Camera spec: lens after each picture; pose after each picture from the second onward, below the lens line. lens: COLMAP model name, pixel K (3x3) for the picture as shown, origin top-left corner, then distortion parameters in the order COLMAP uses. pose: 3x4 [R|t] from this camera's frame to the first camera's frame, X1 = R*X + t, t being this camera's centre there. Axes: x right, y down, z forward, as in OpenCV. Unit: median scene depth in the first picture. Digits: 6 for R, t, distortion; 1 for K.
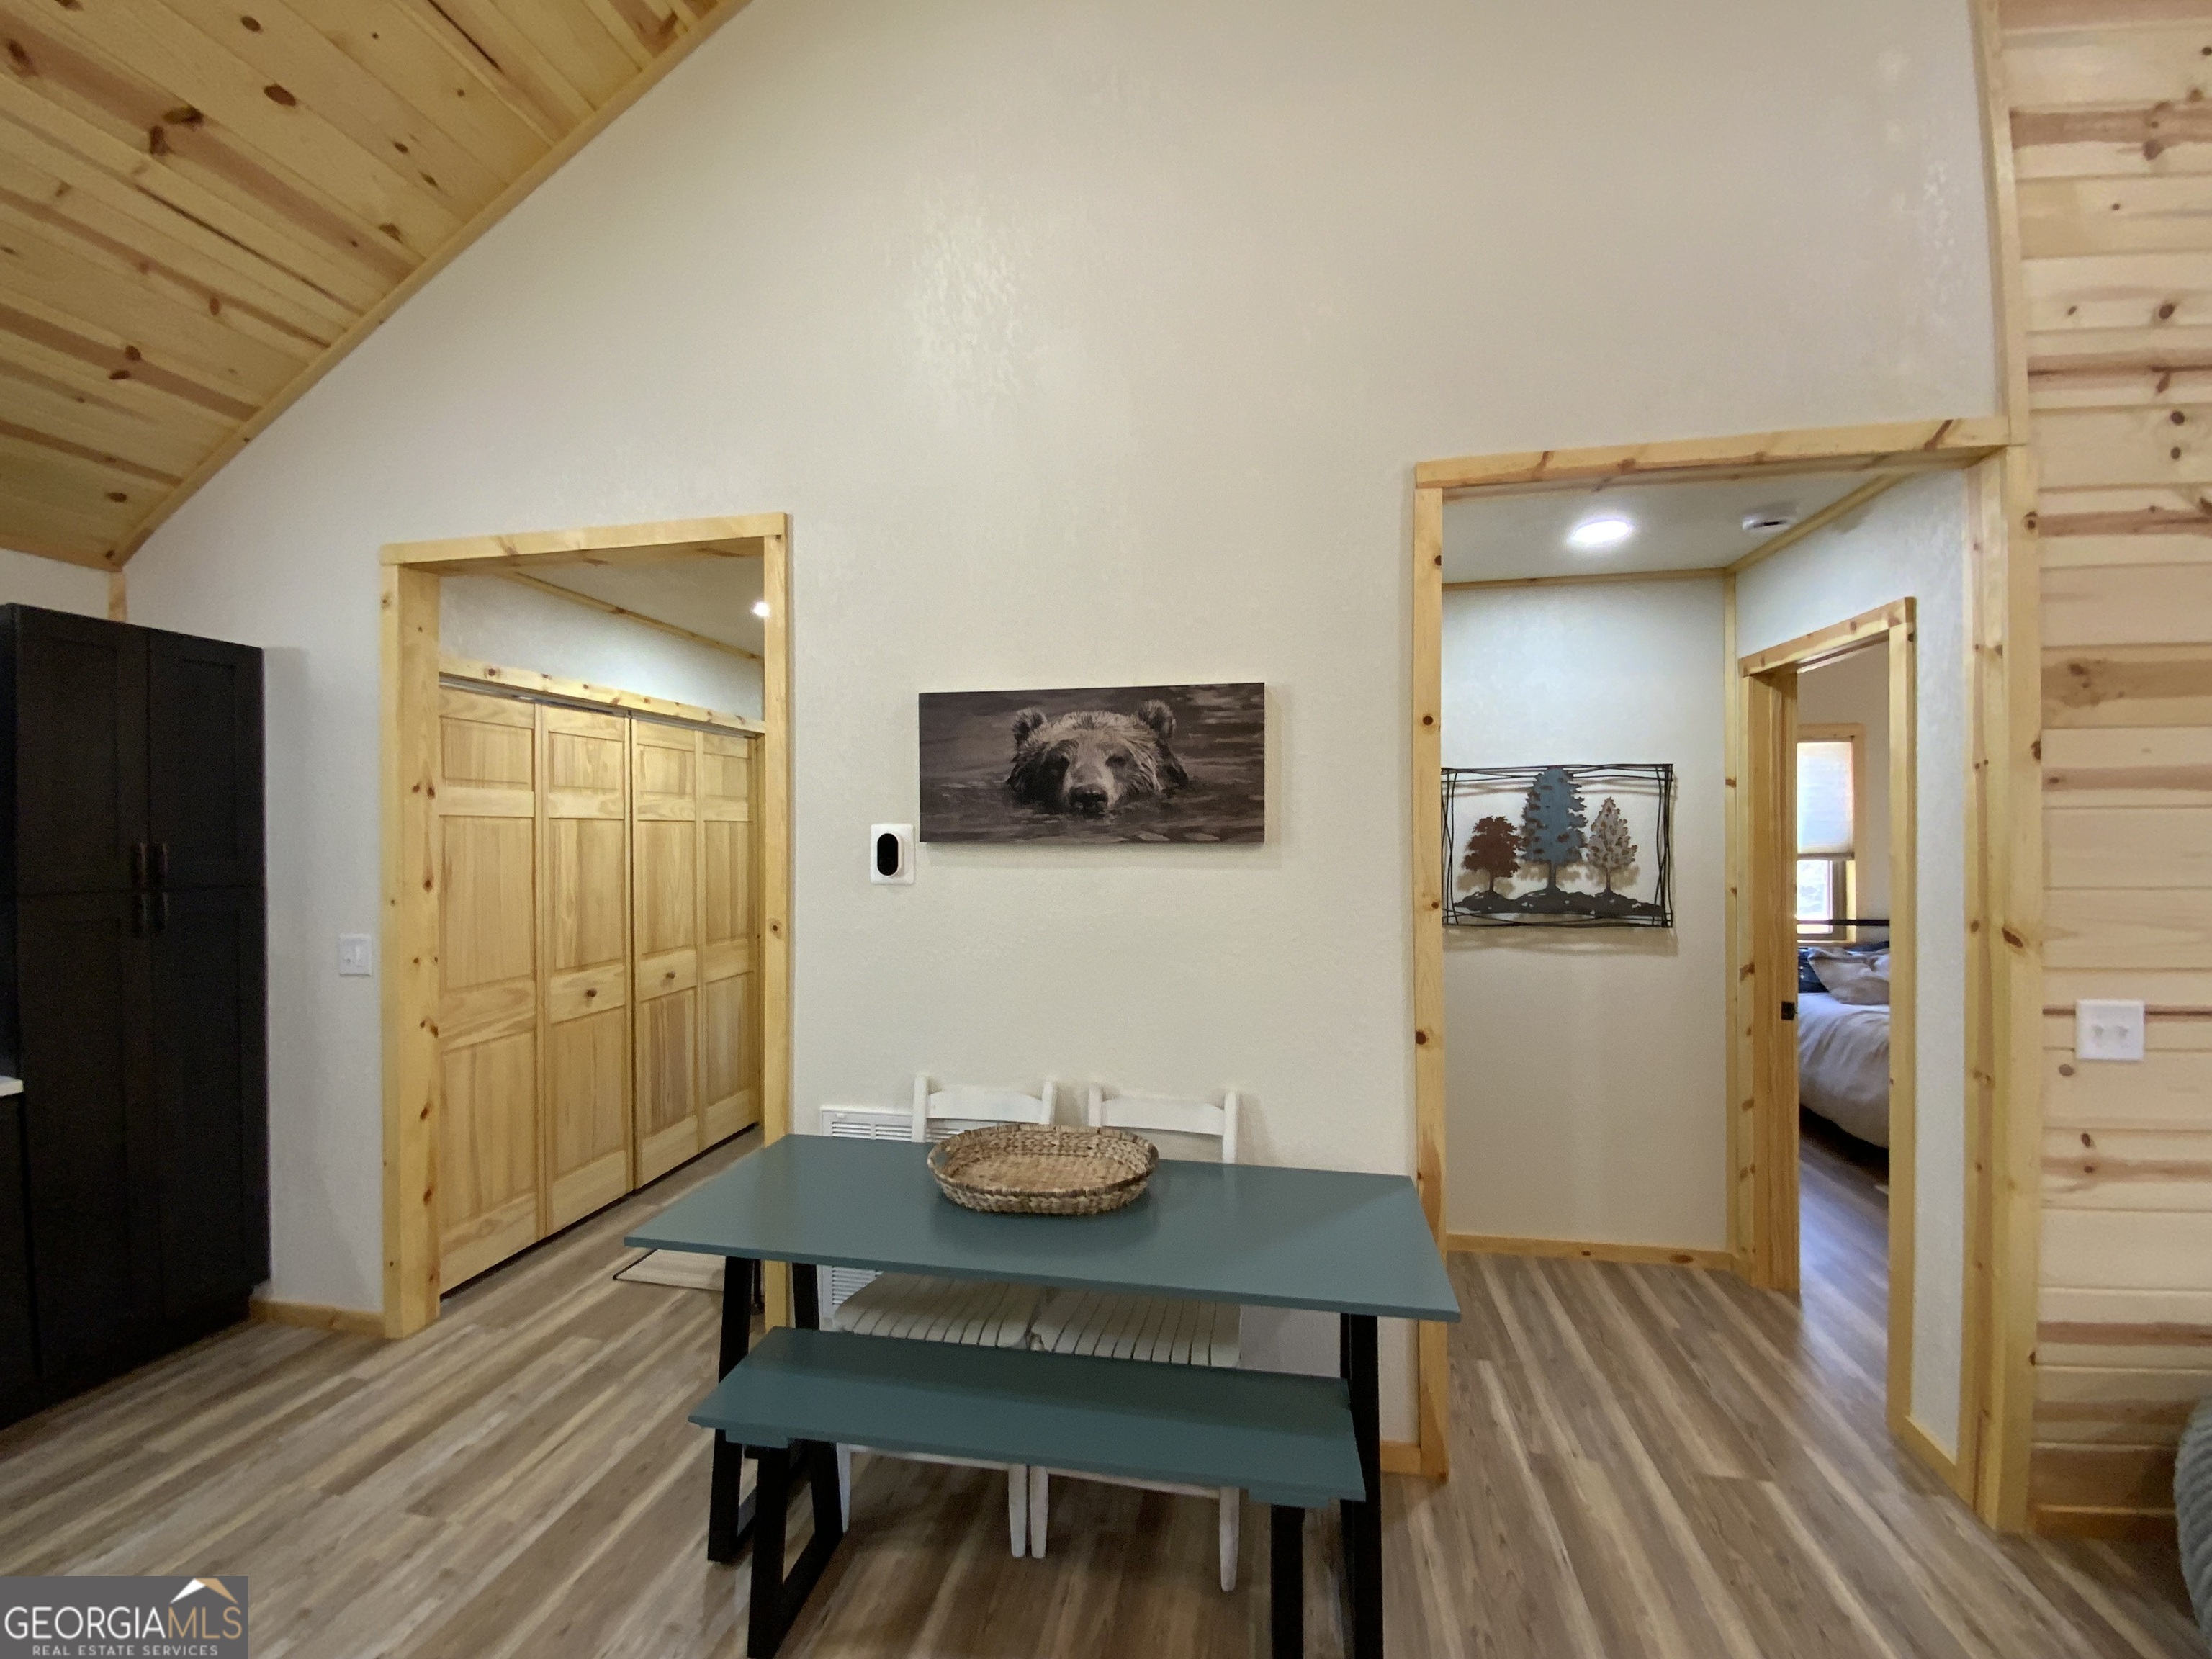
lens RADIAL K [[891.4, 0, 1107.2], [0, 891.4, 828.9], [0, 0, 1]] dist [0.014258, -0.016271]
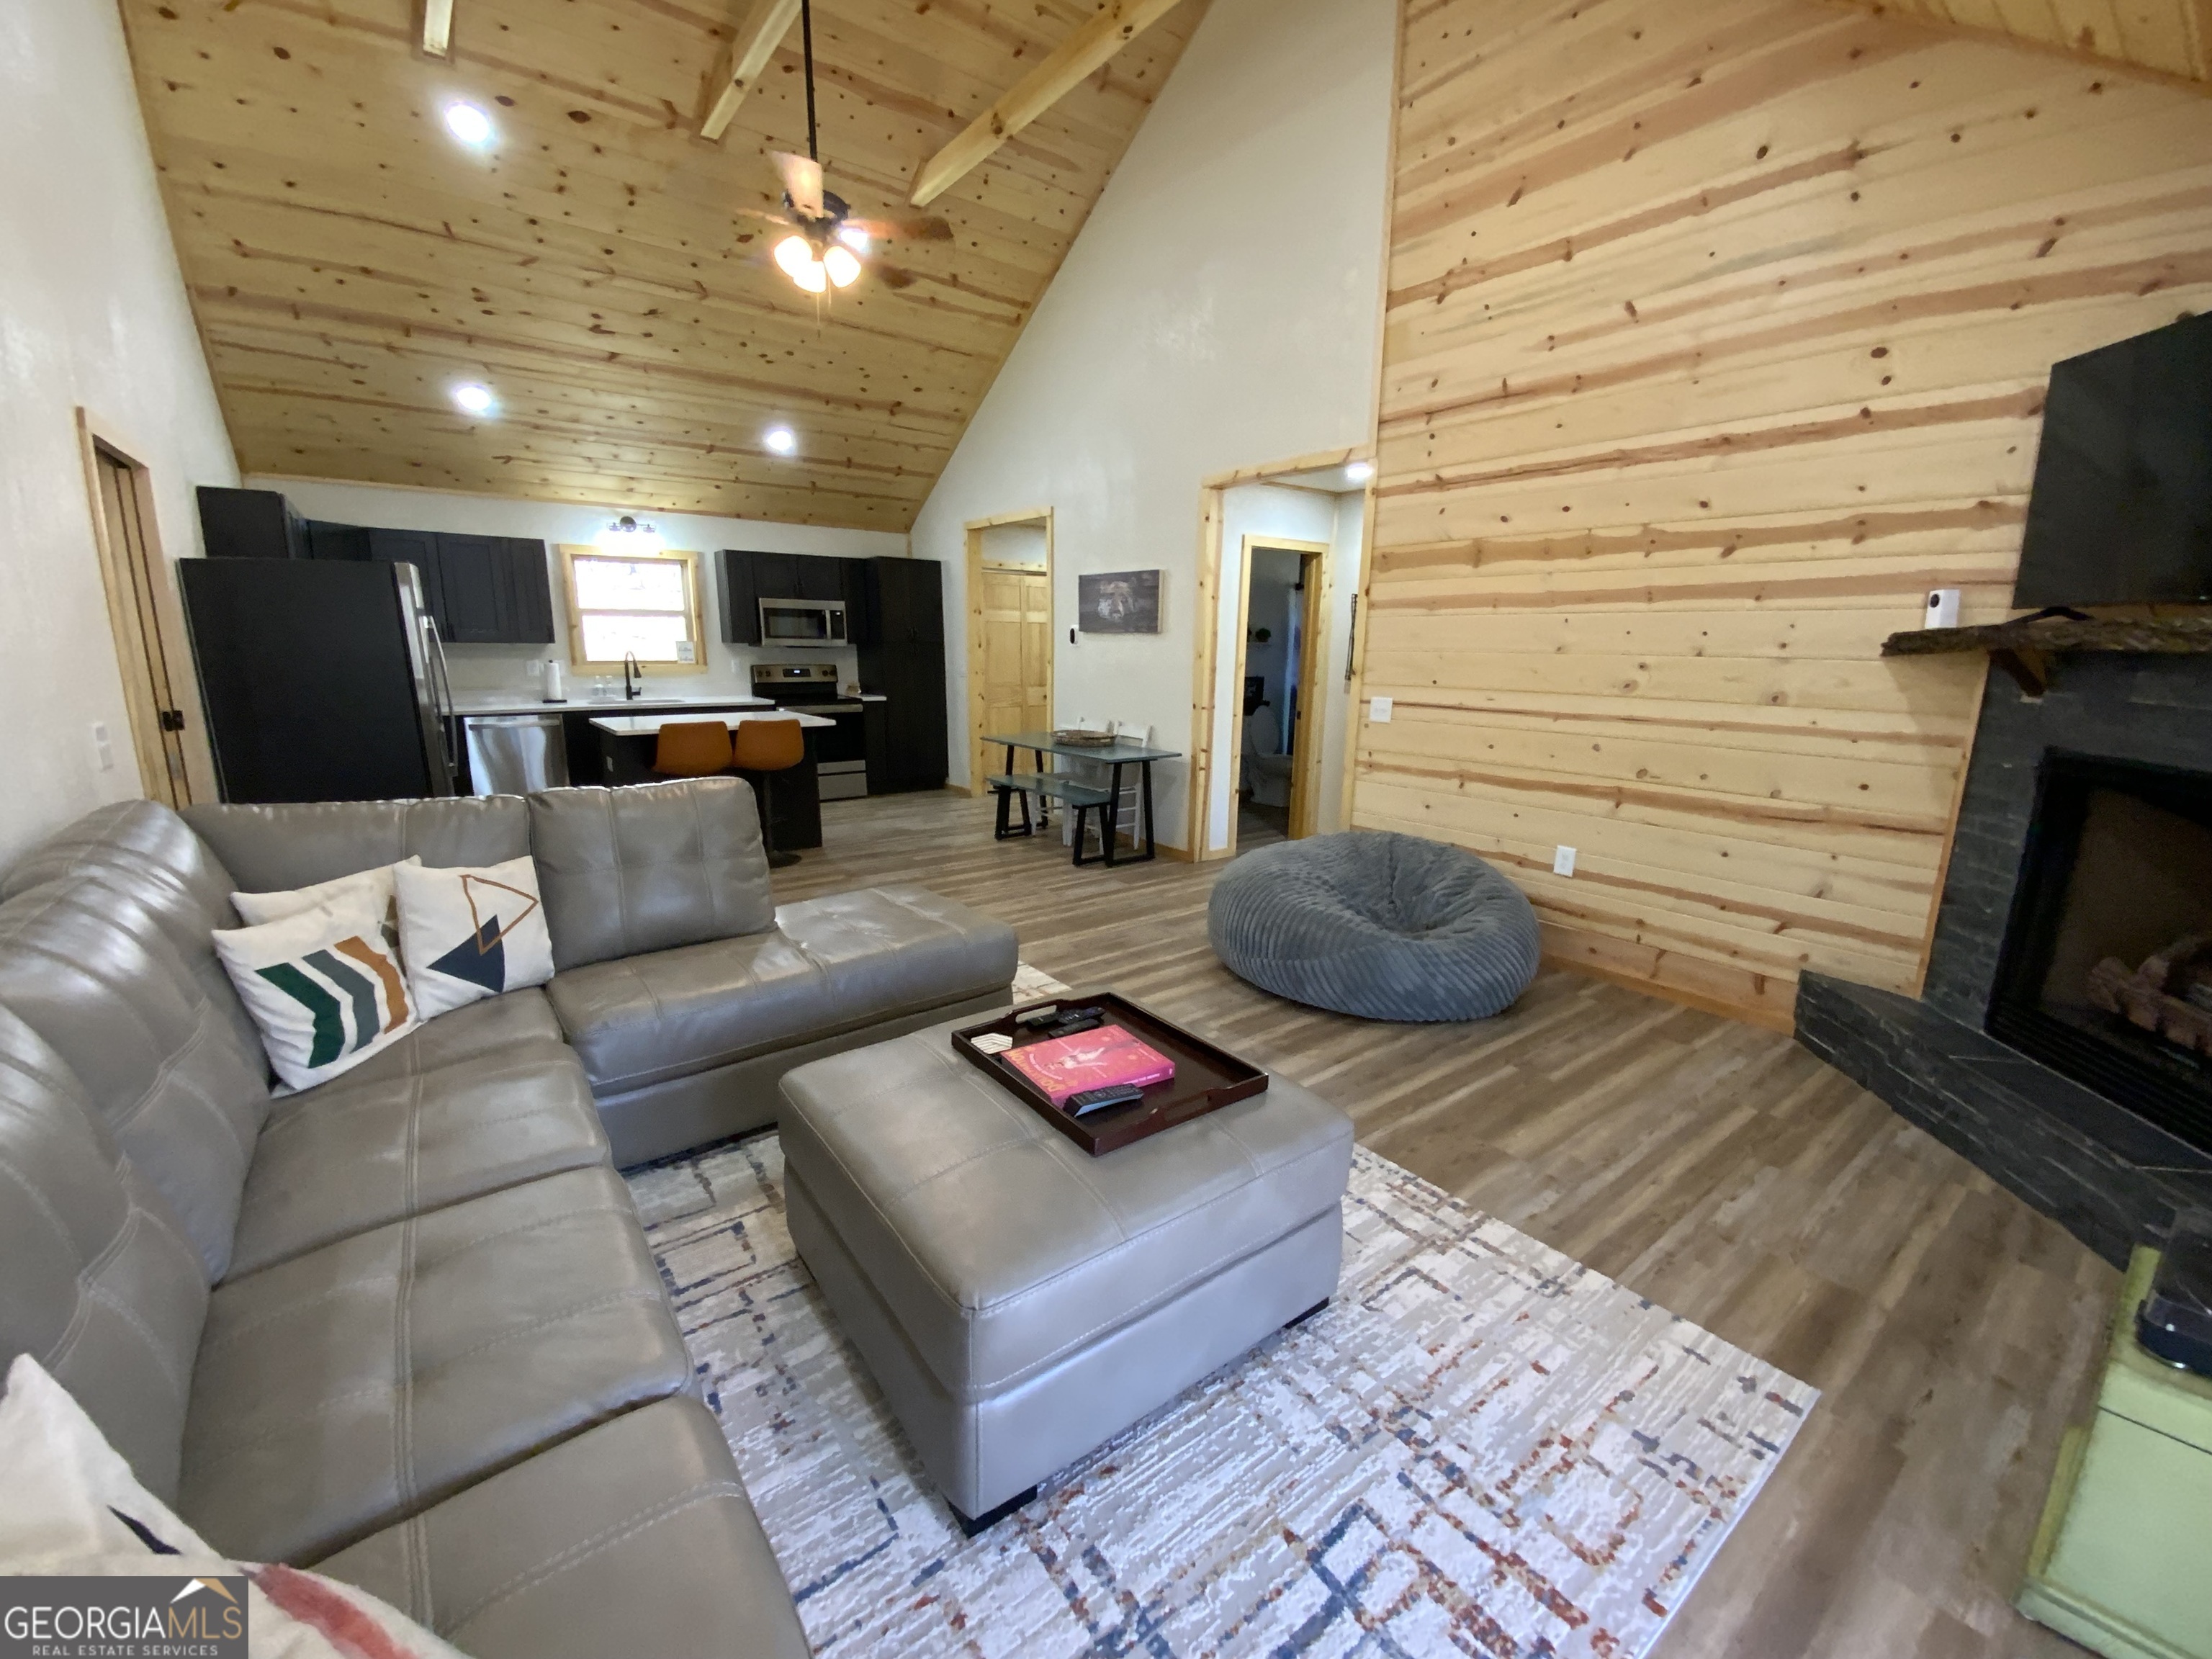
lens RADIAL K [[901.0, 0, 1114.0], [0, 901.0, 854.6], [0, 0, 1]] dist [0.002092, -0.009366]
pose [[0.752859, 0.165391, -0.637063, 1.733155], [-0.014187, 0.971766, 0.235518, 0.029876], [0.658029, -0.168274, 0.733949, -1.084443]]
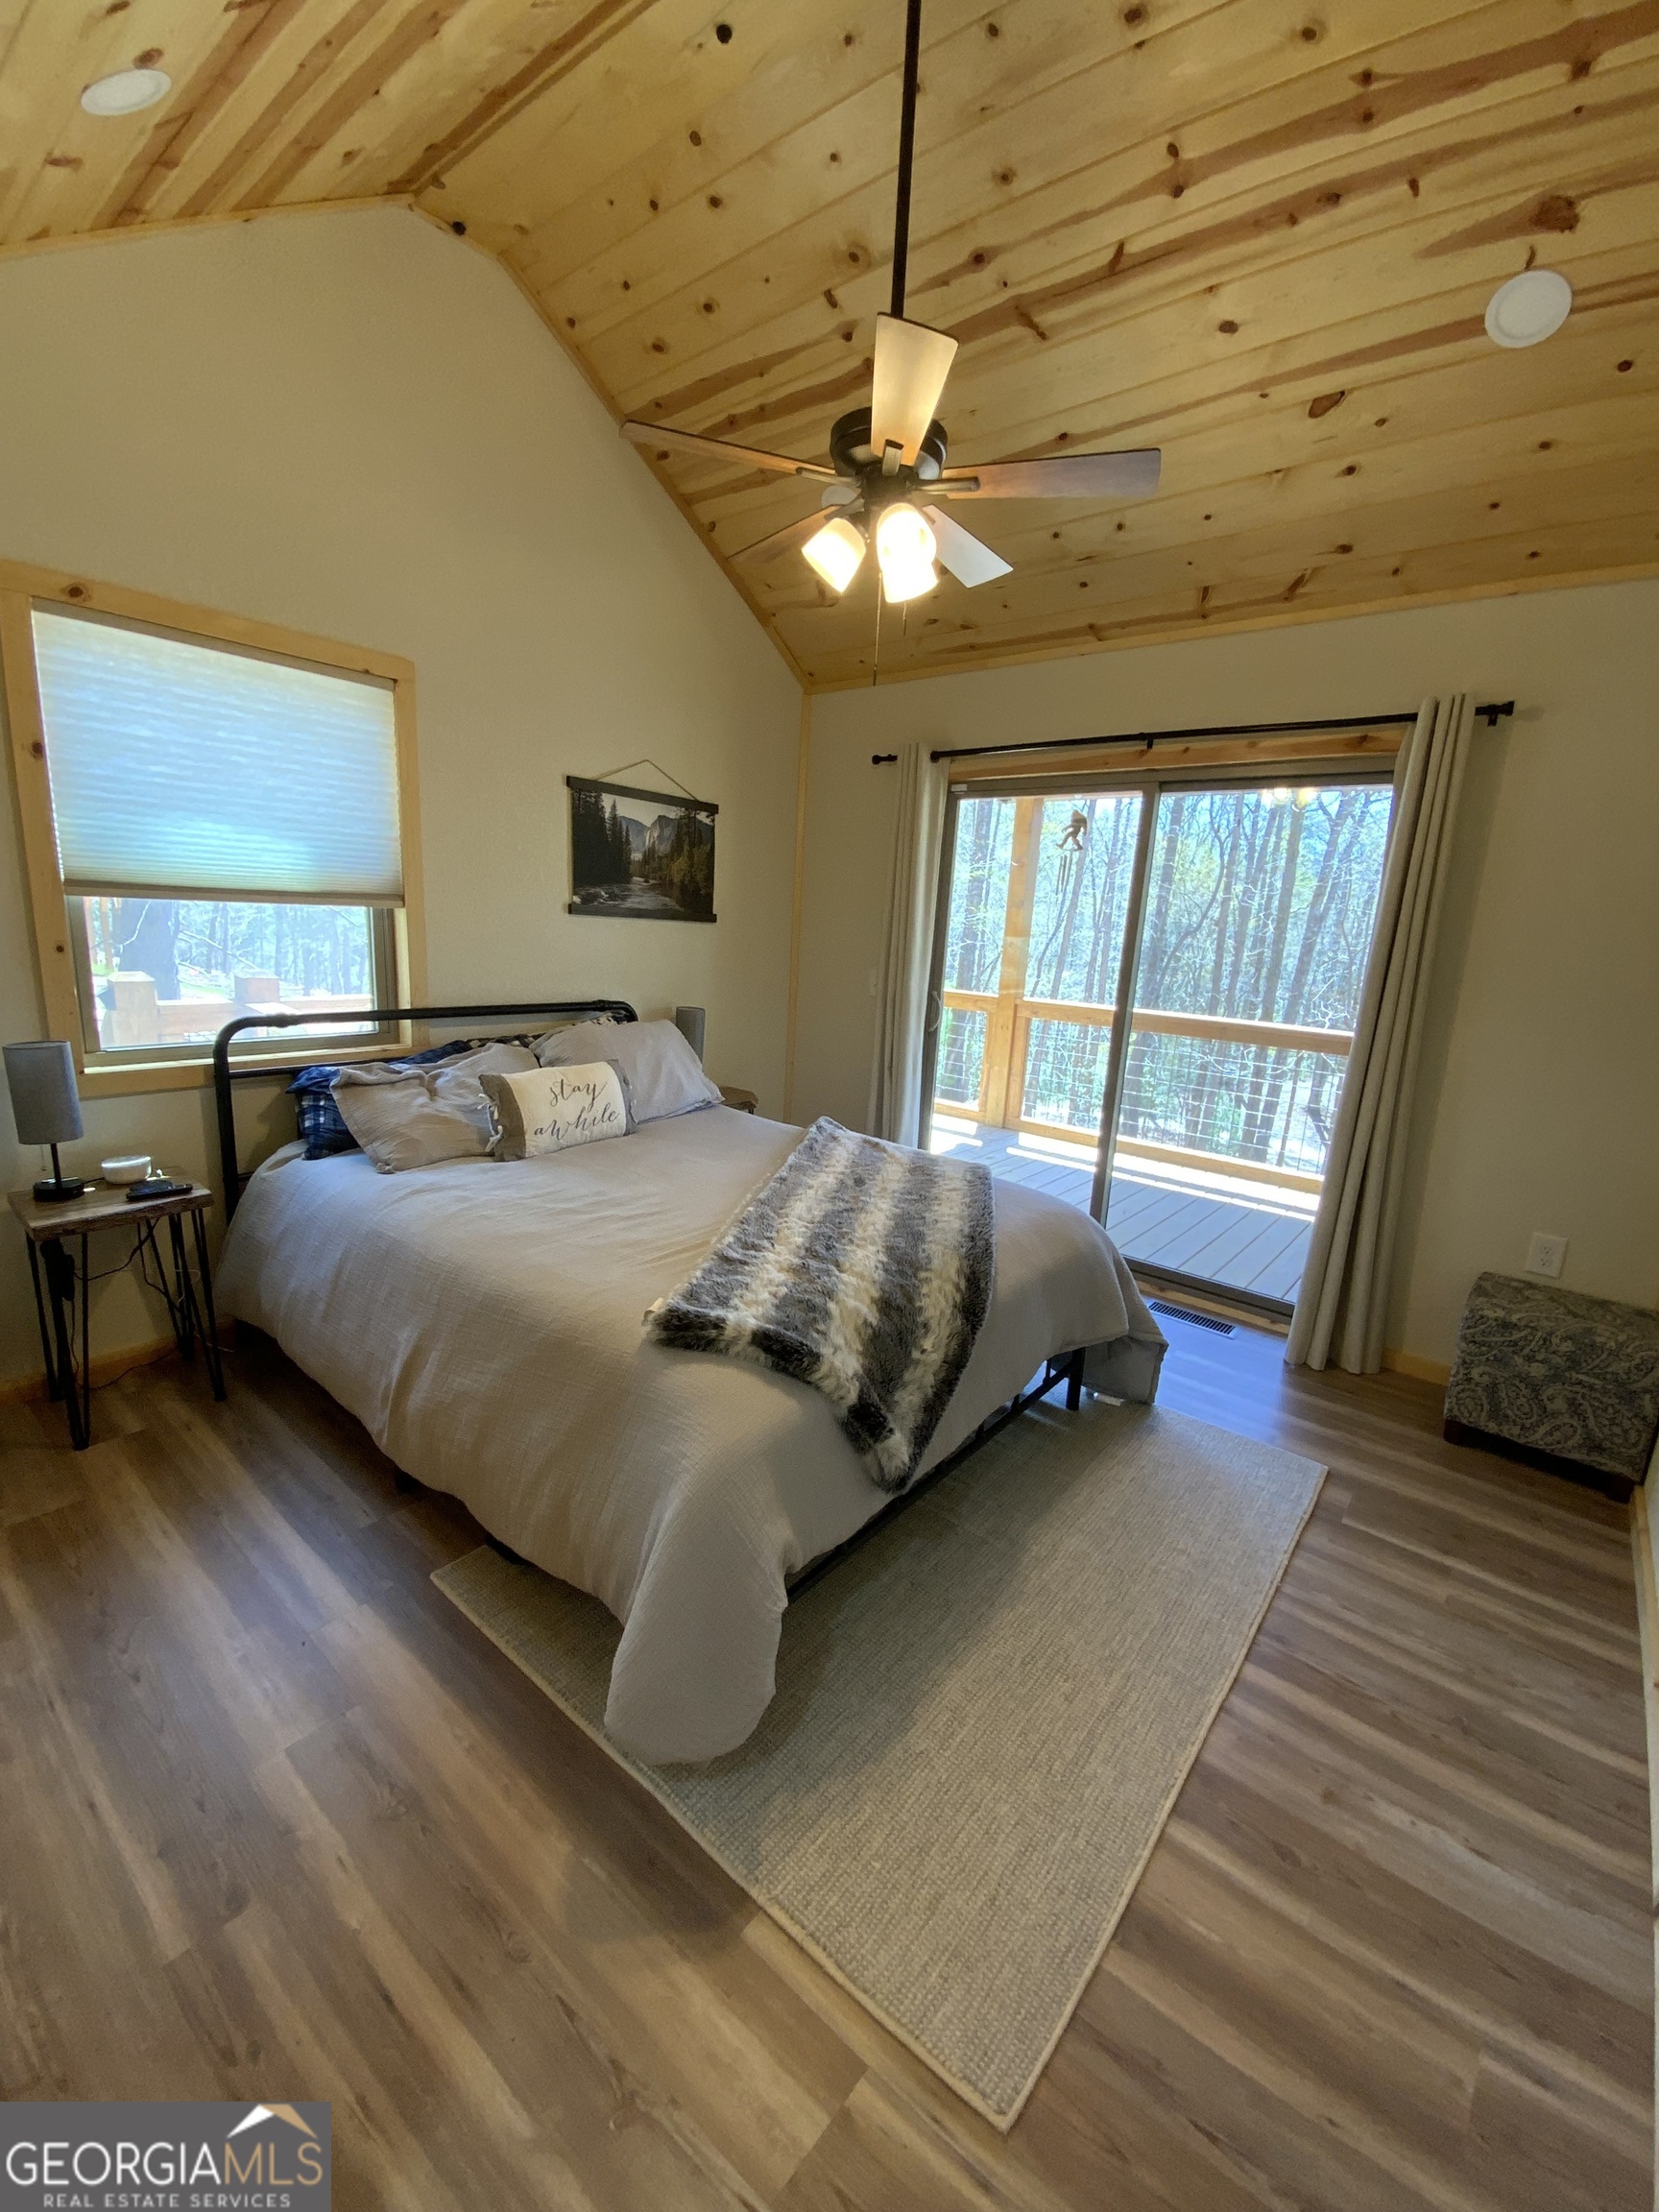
lens RADIAL K [[891.4, 0, 841.1], [0, 891.4, 1130.4], [0, 0, 1]] dist [0.014258, -0.016271]
pose [[0.450990, -0.172301, 0.875740, 0.894096], [-0.063531, 0.972503, 0.224057, 0.053845], [-0.890265, -0.156684, 0.427643, 0.979721]]
